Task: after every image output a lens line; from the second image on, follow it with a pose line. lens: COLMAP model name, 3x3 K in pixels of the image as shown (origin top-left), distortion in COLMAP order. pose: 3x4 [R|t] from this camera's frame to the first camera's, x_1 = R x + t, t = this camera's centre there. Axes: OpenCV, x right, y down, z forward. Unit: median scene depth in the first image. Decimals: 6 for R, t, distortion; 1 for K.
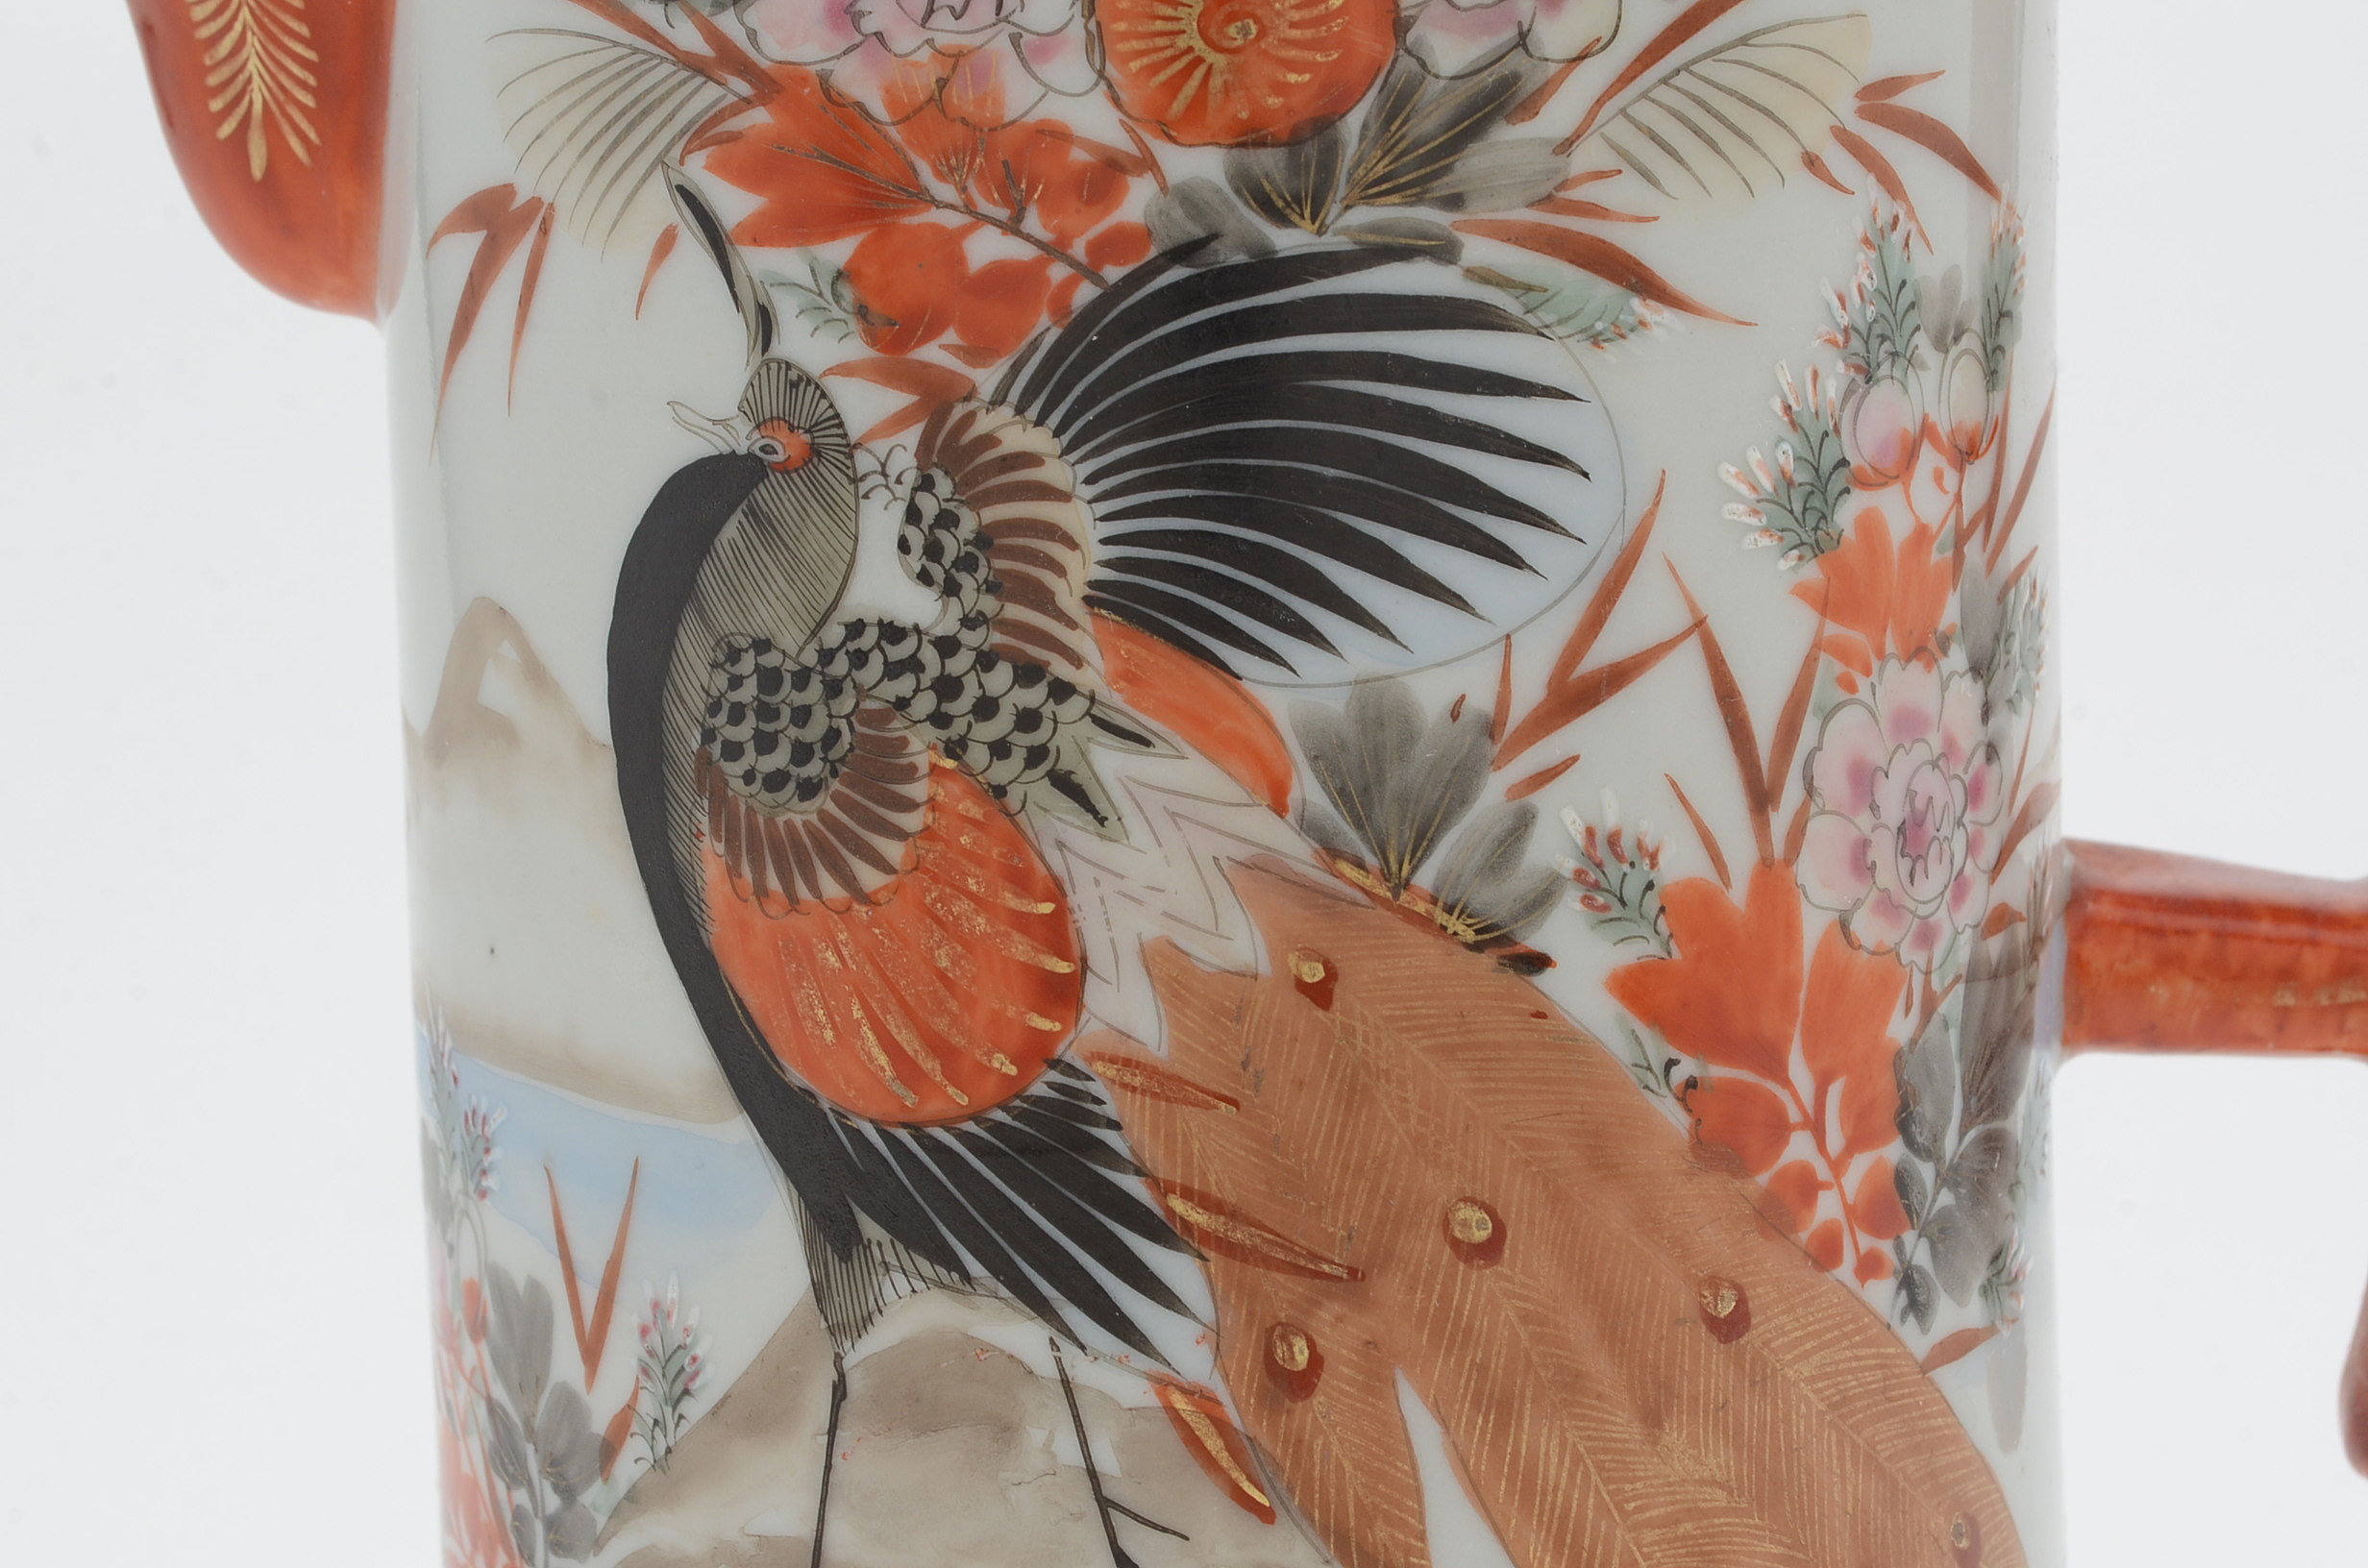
lens RADIAL K [[5259.4, 0, 1174.8], [0, 5259.4, 792.1], [0, 0, 1]] dist [0.029022, 0.000000]
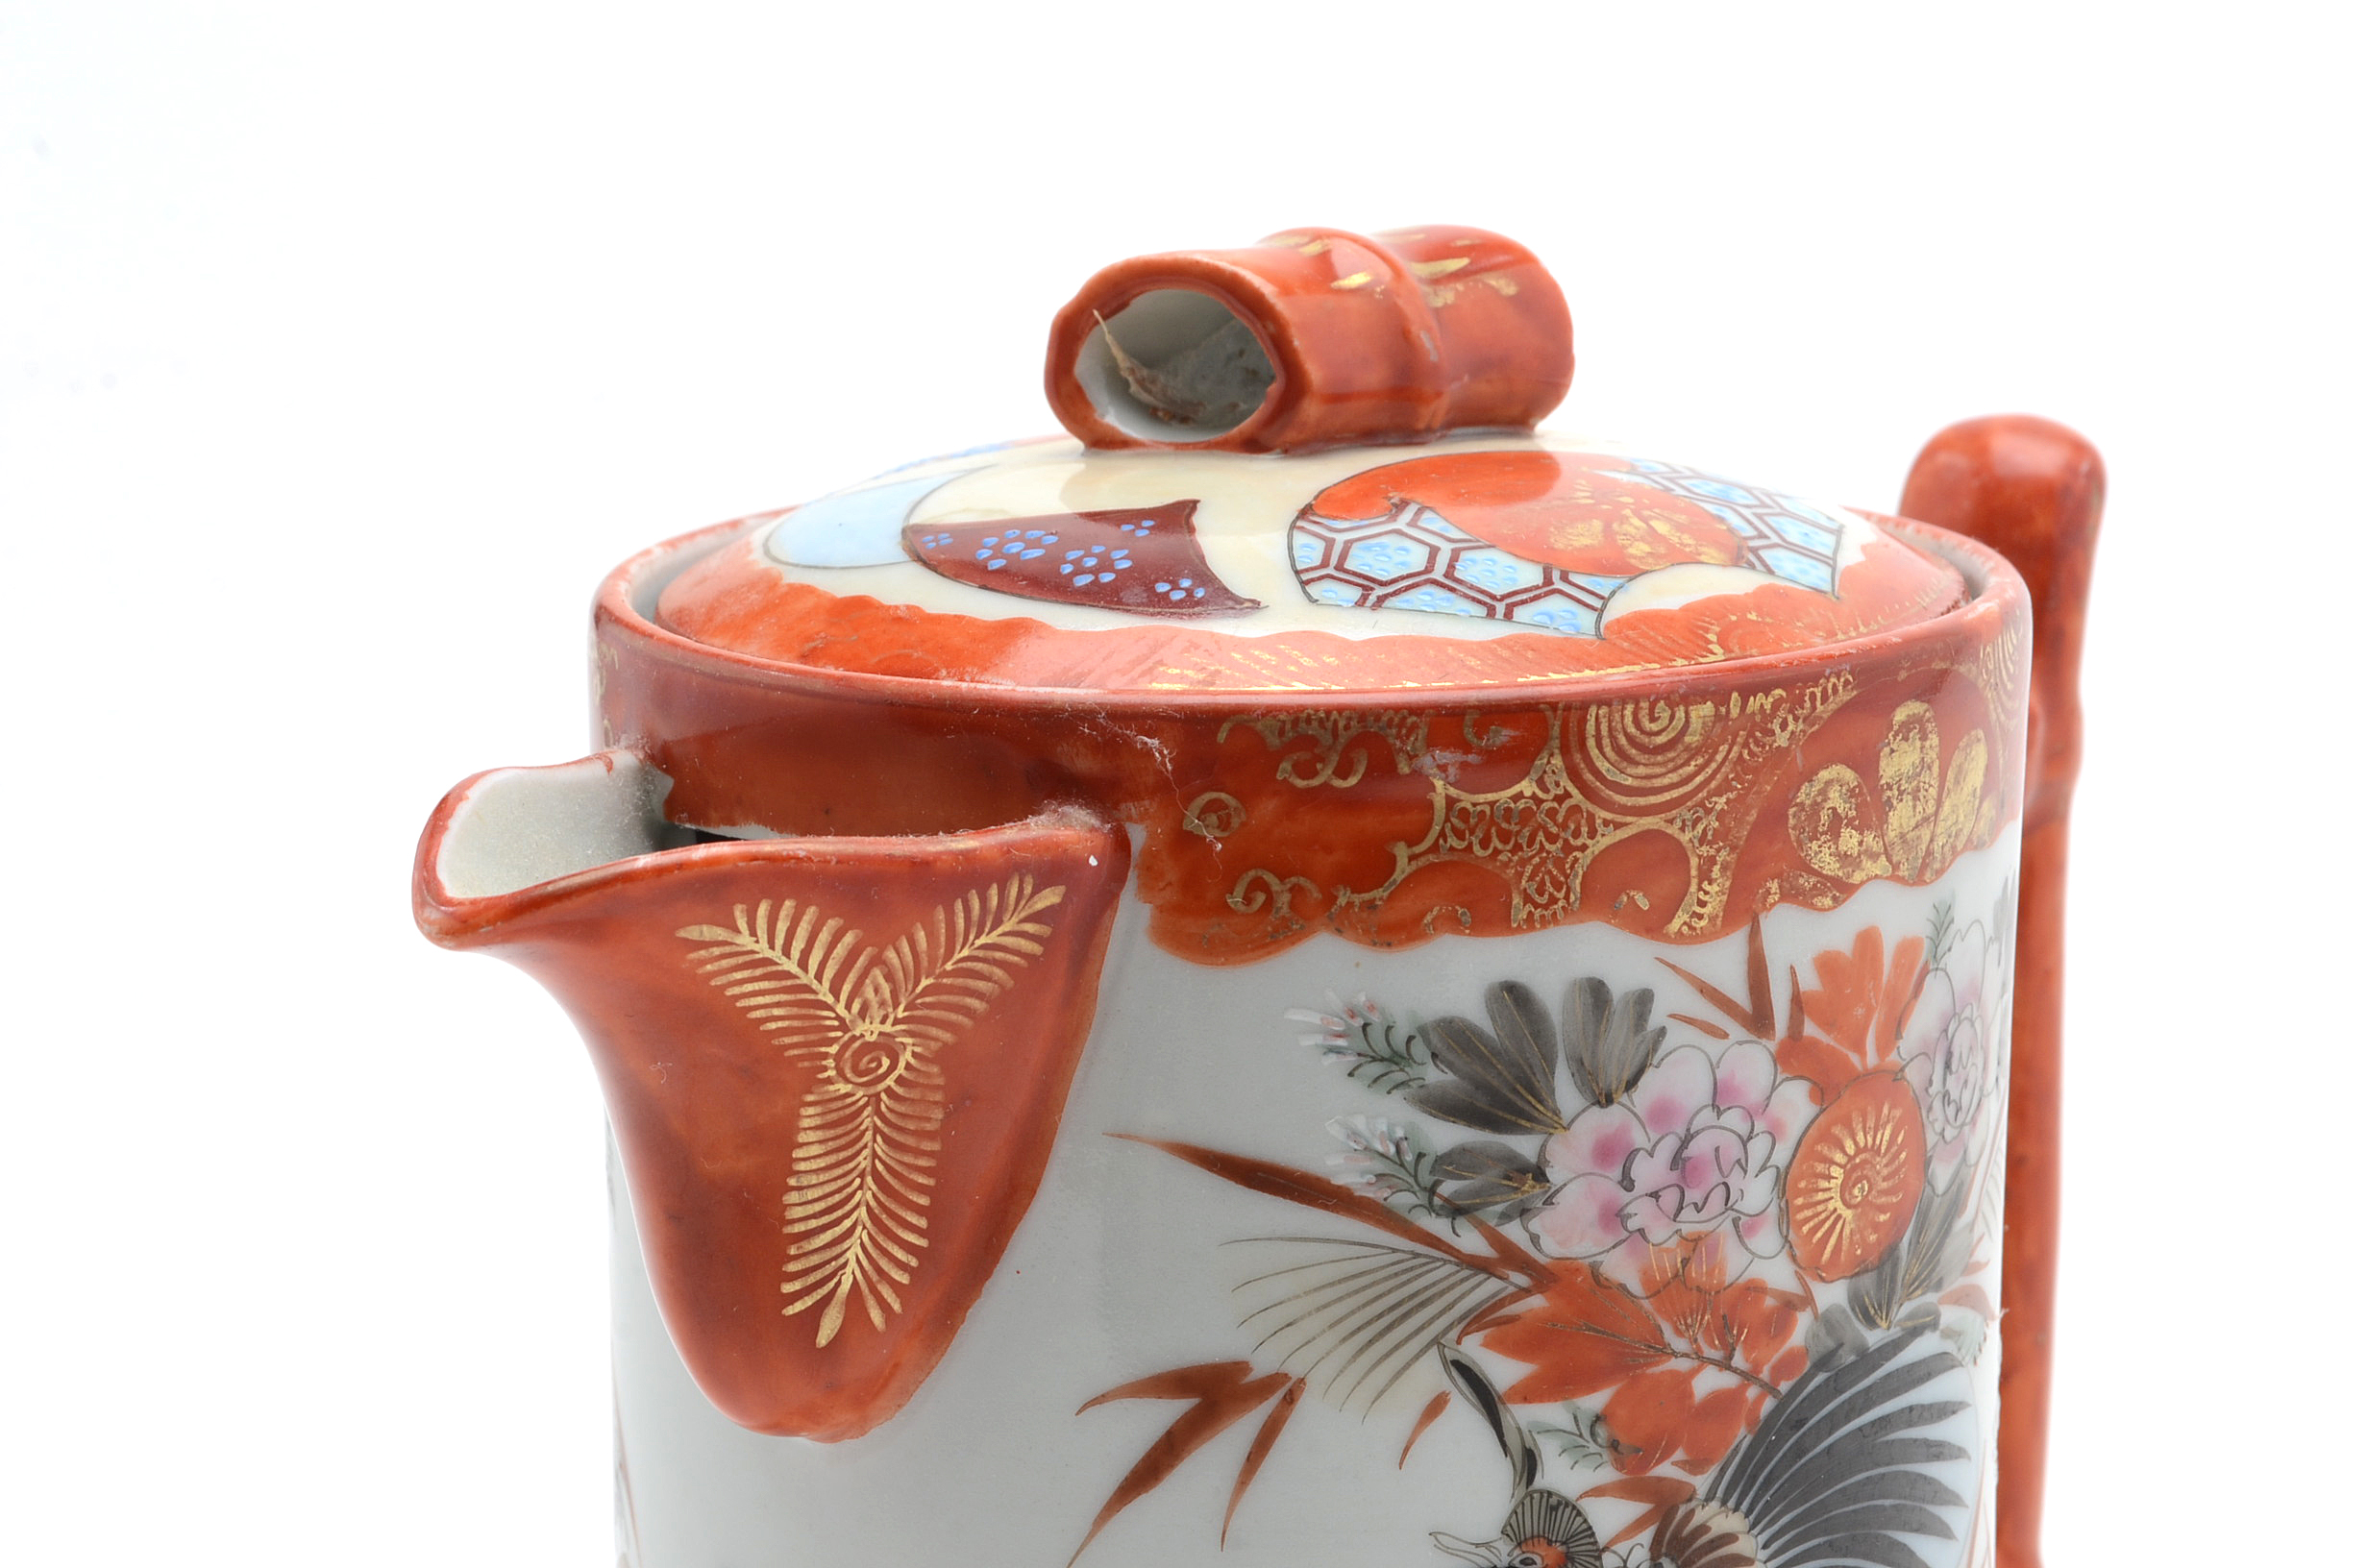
lens RADIAL K [[5259.4, 0, 1192.6], [0, 5259.4, 782.5], [0, 0, 1]] dist [0.029022, 0.000000]
pose [[0.722166, -0.105659, 0.683603, -0.942516], [0.081494, 0.994379, 0.067603, -0.331454], [-0.686903, 0.006889, 0.726717, 0.161305]]
